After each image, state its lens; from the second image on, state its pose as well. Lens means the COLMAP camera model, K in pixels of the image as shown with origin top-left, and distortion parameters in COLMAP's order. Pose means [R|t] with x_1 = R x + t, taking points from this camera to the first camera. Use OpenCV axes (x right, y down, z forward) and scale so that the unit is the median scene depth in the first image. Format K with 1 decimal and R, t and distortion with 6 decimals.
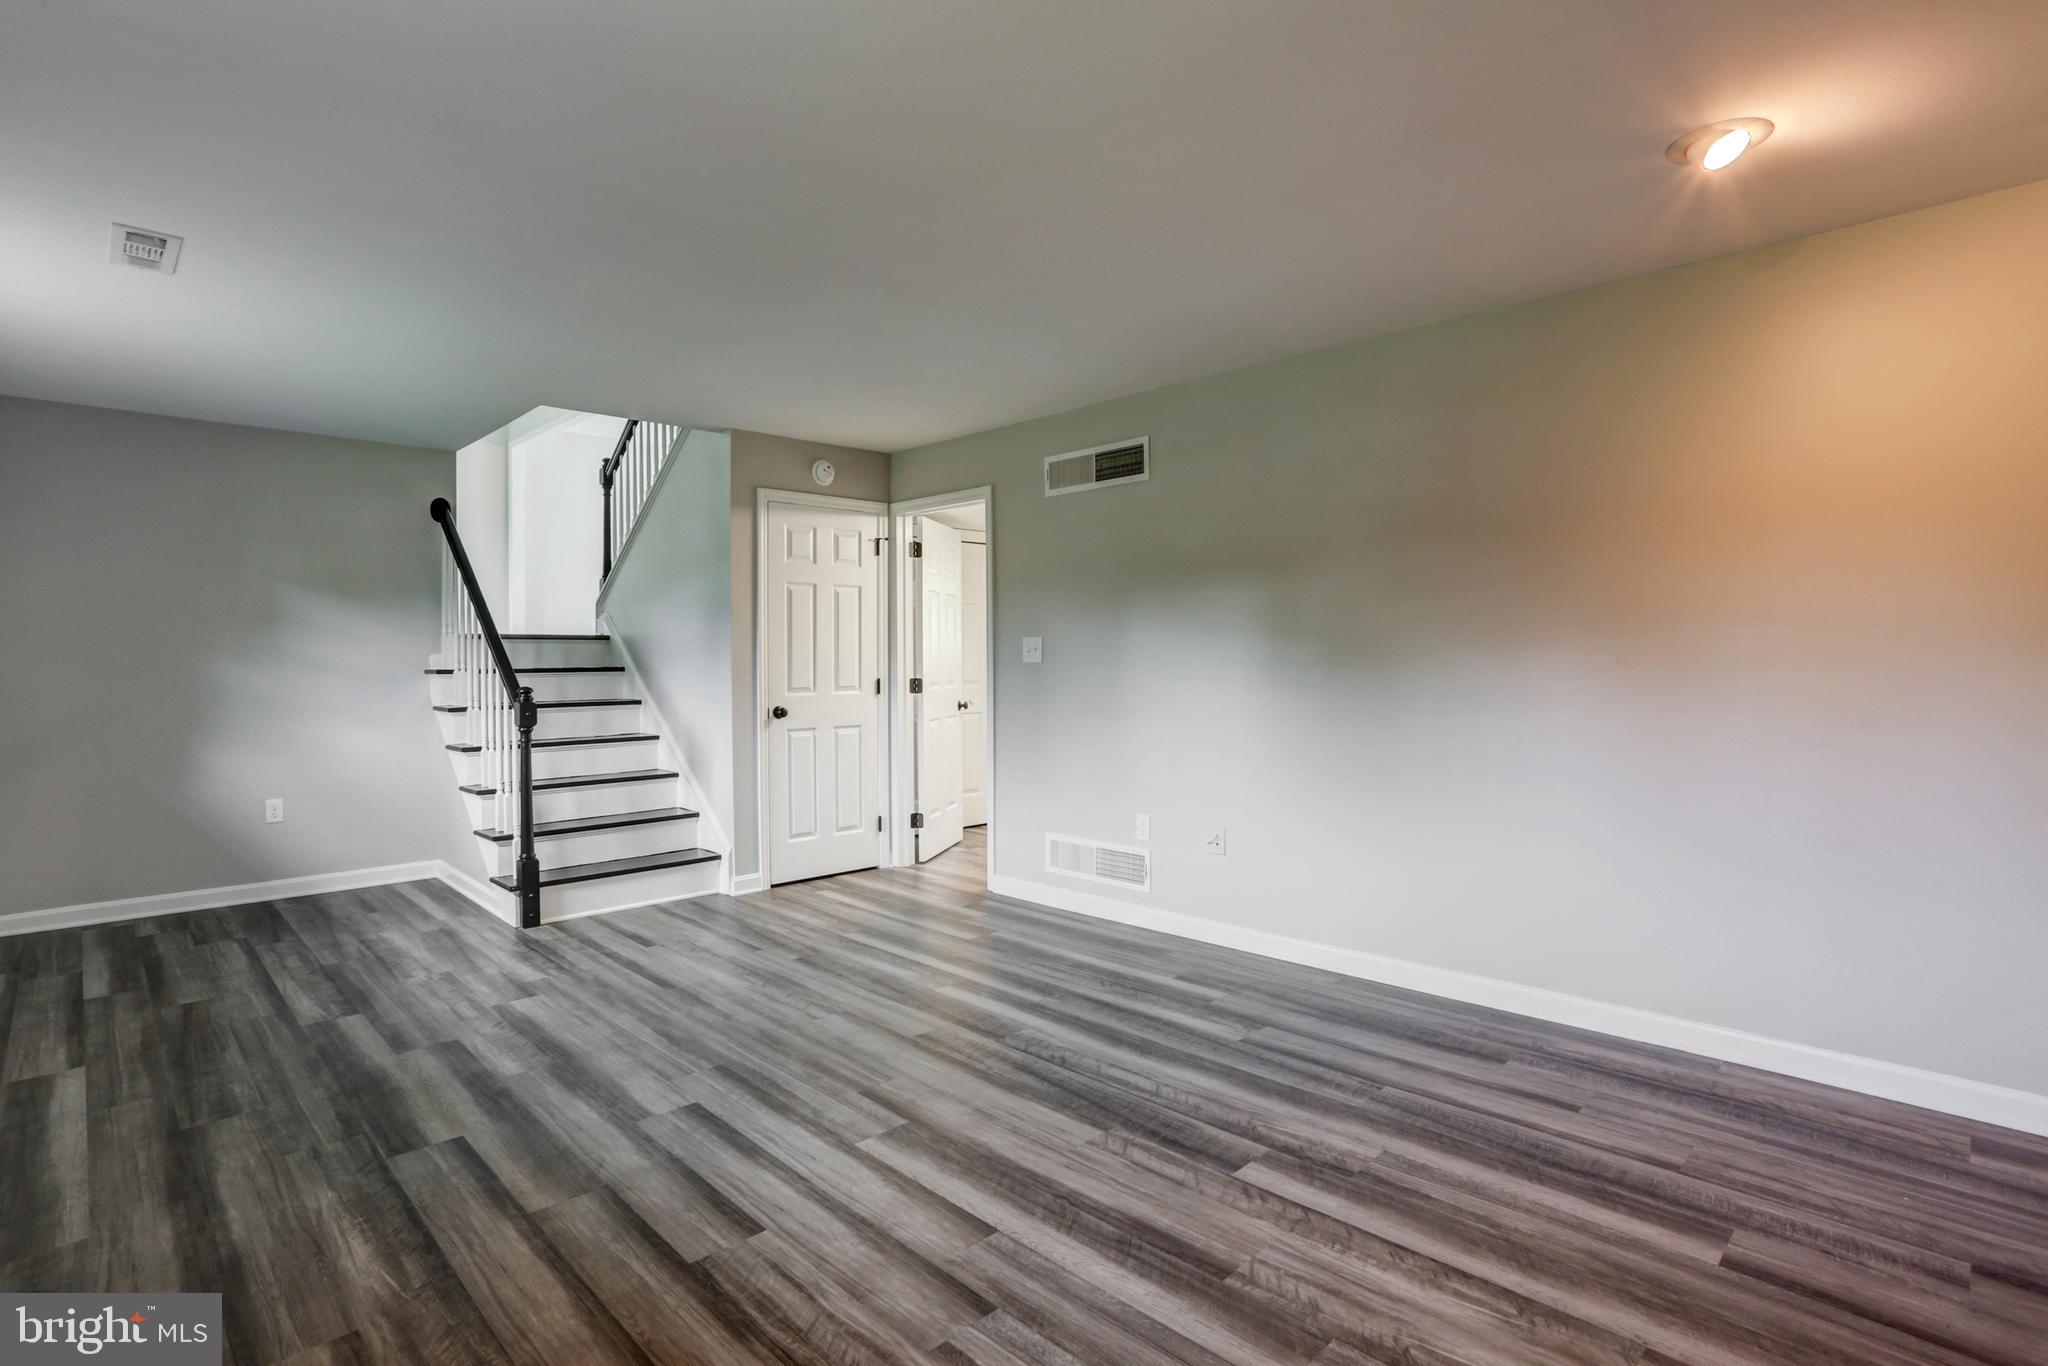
lens RADIAL K [[996.8, 0, 1018.8], [0, 996.8, 662.1], [0, 0, 1]] dist [-0.071863, 0.030452]
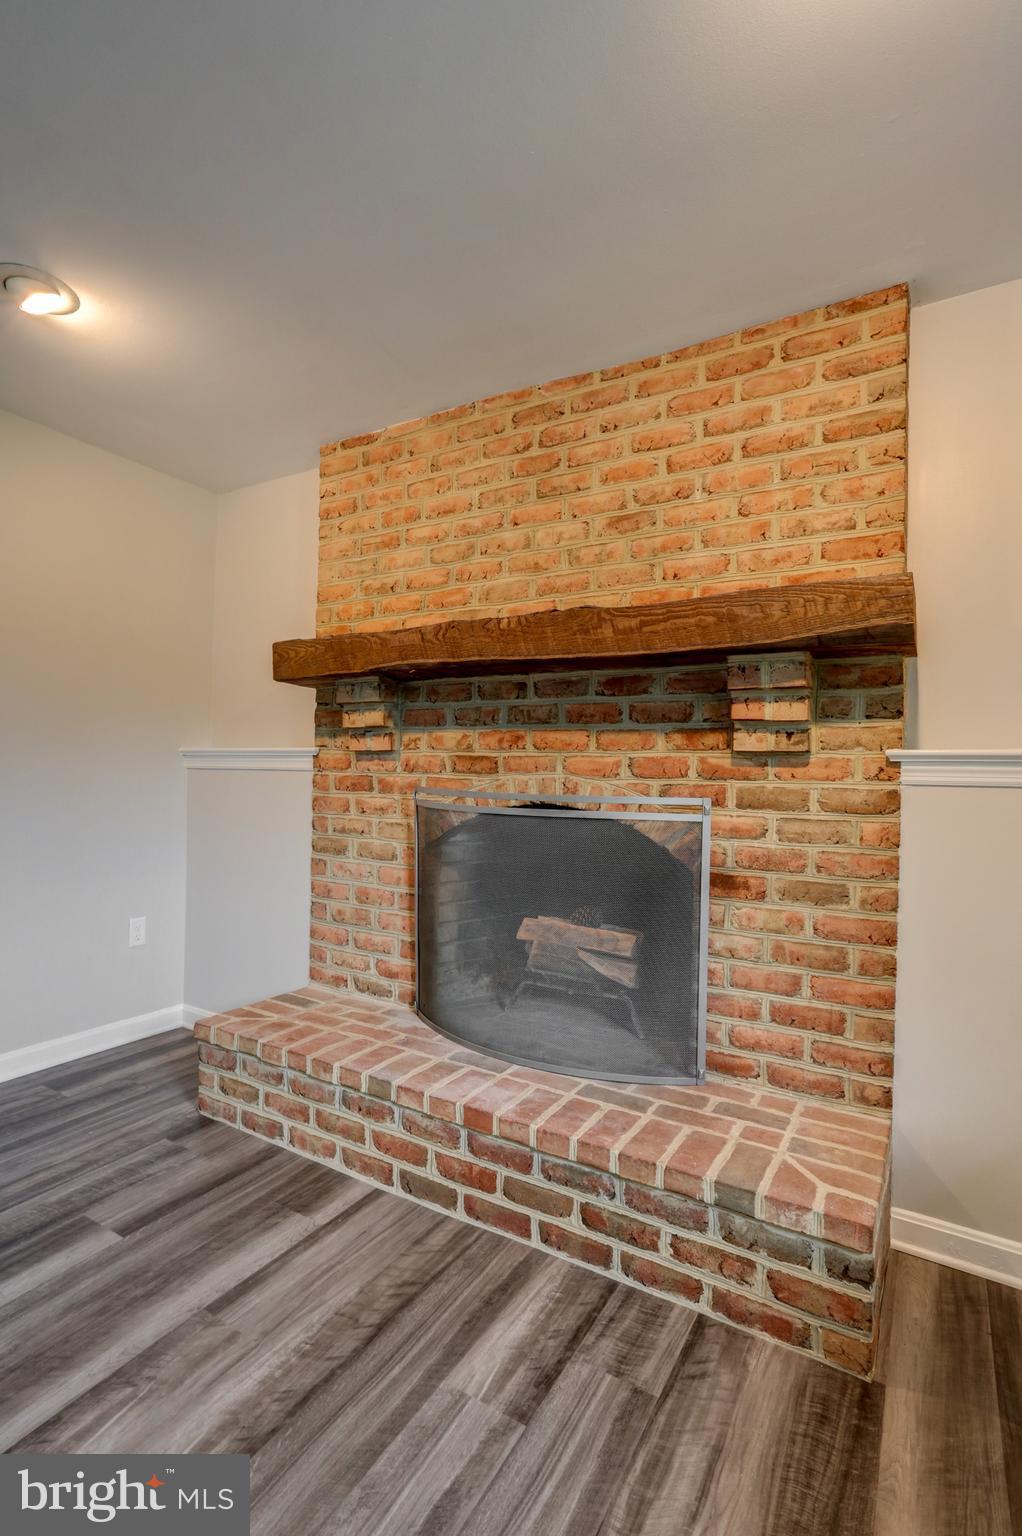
lens RADIAL K [[726.1, 0, 511.0], [0, 726.1, 768.0], [0, 0, 1]] dist [-0.050402, 0.025586]
pose [[-0.258553, 0.015914, 0.965866, -0.187496], [-0.019540, 0.999574, -0.021700, 0.025822], [-0.965799, -0.024483, -0.258132, 0.508214]]
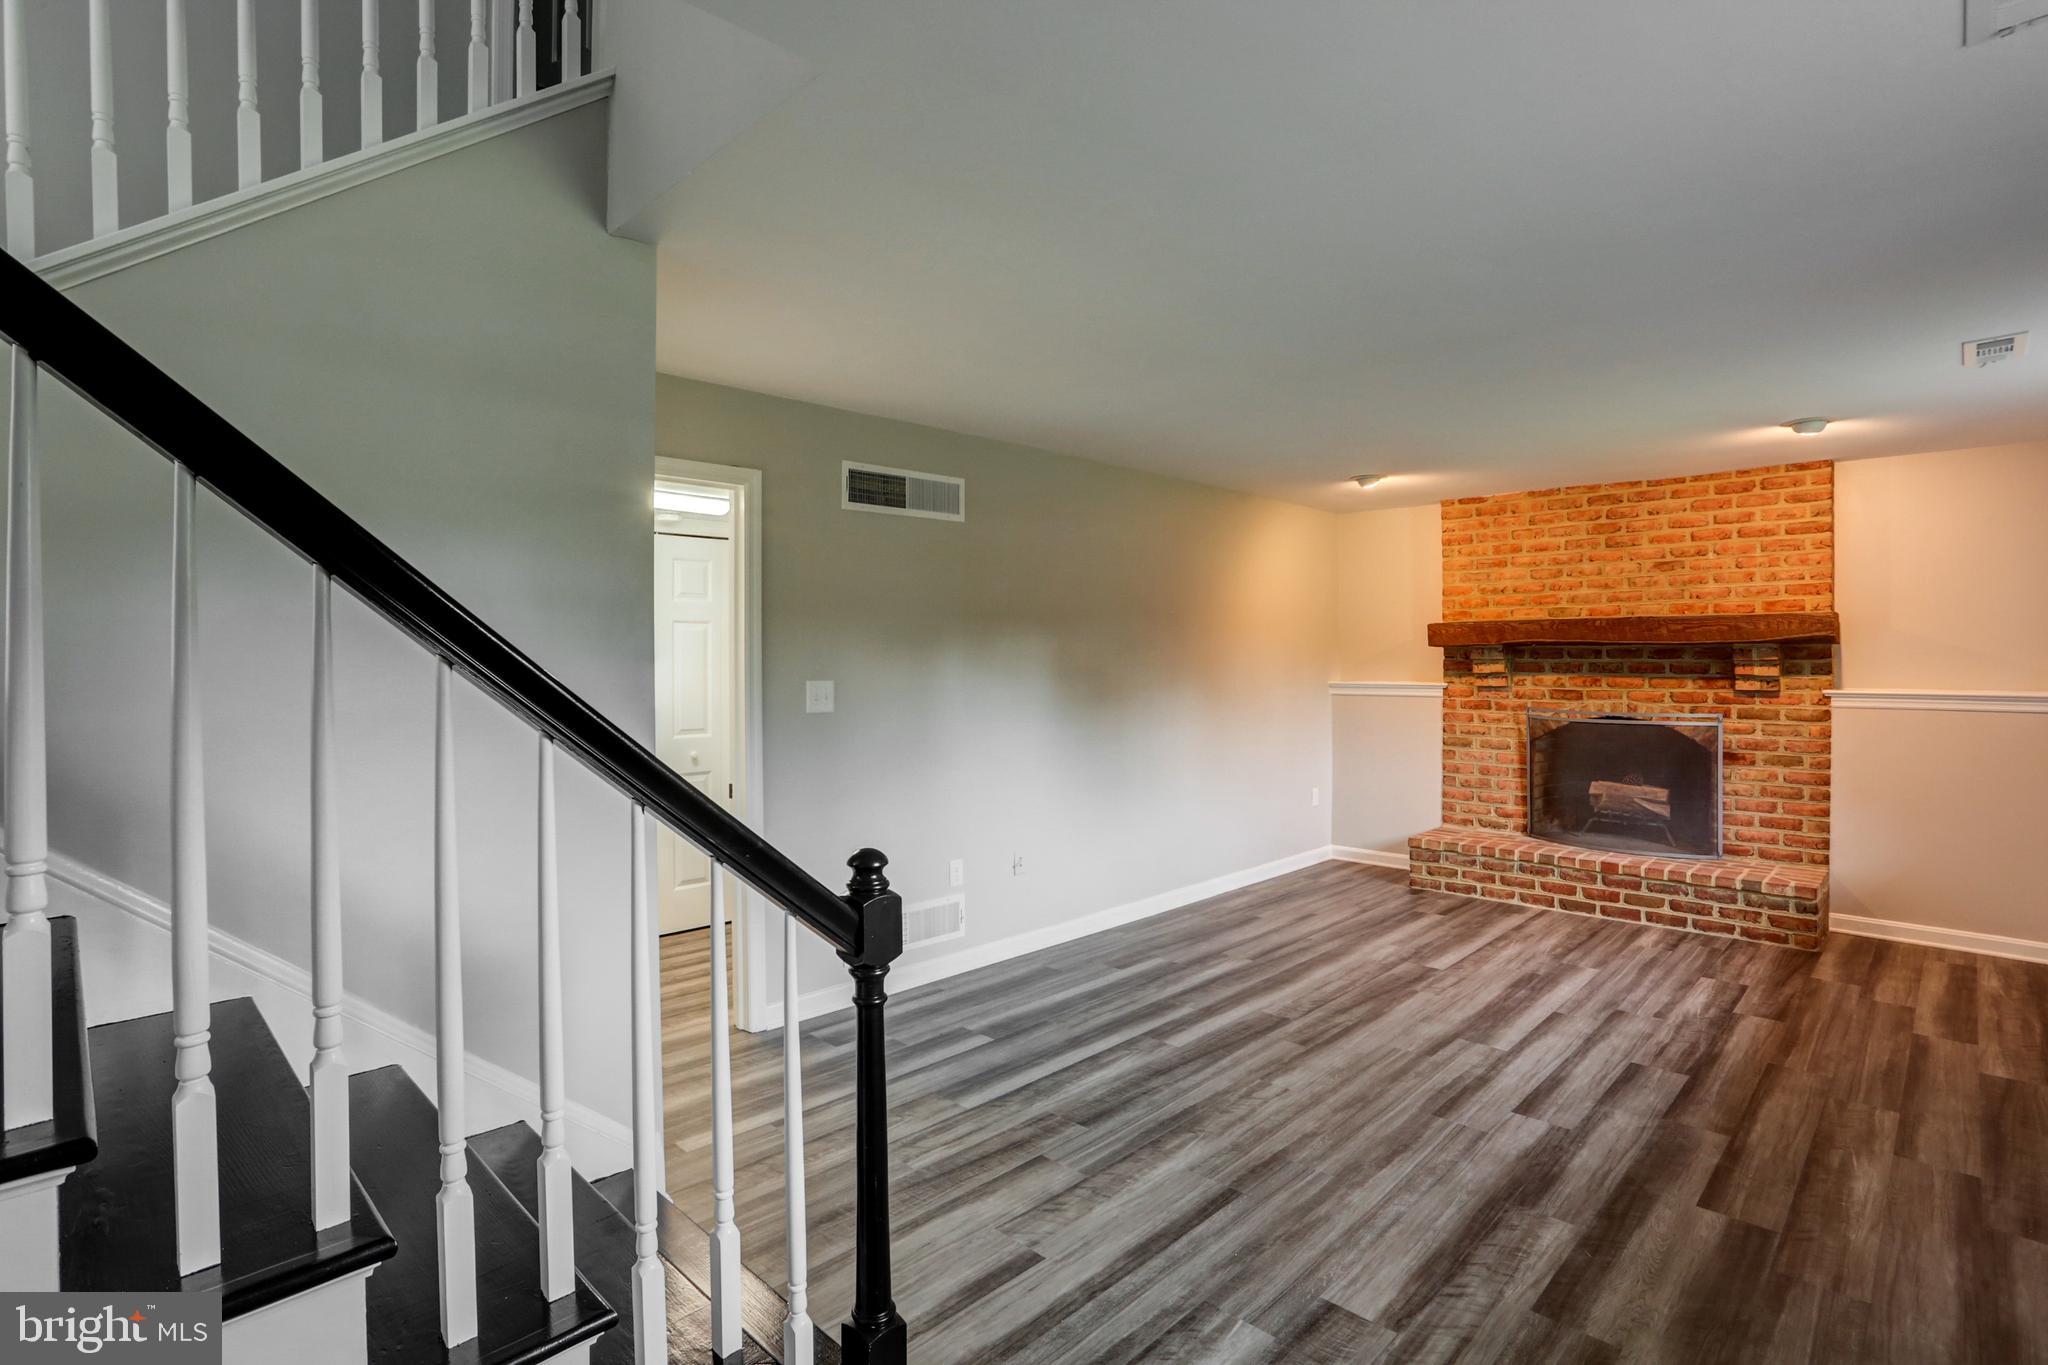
lens RADIAL K [[996.8, 0, 1018.8], [0, 996.8, 661.6], [0, 0, 1]] dist [-0.071863, 0.030452]
pose [[-0.016393, 0.002140, 0.999863, -1.347601], [0.006149, 0.999979, -0.002039, -0.065318], [-0.999847, 0.006115, -0.016406, 1.482575]]
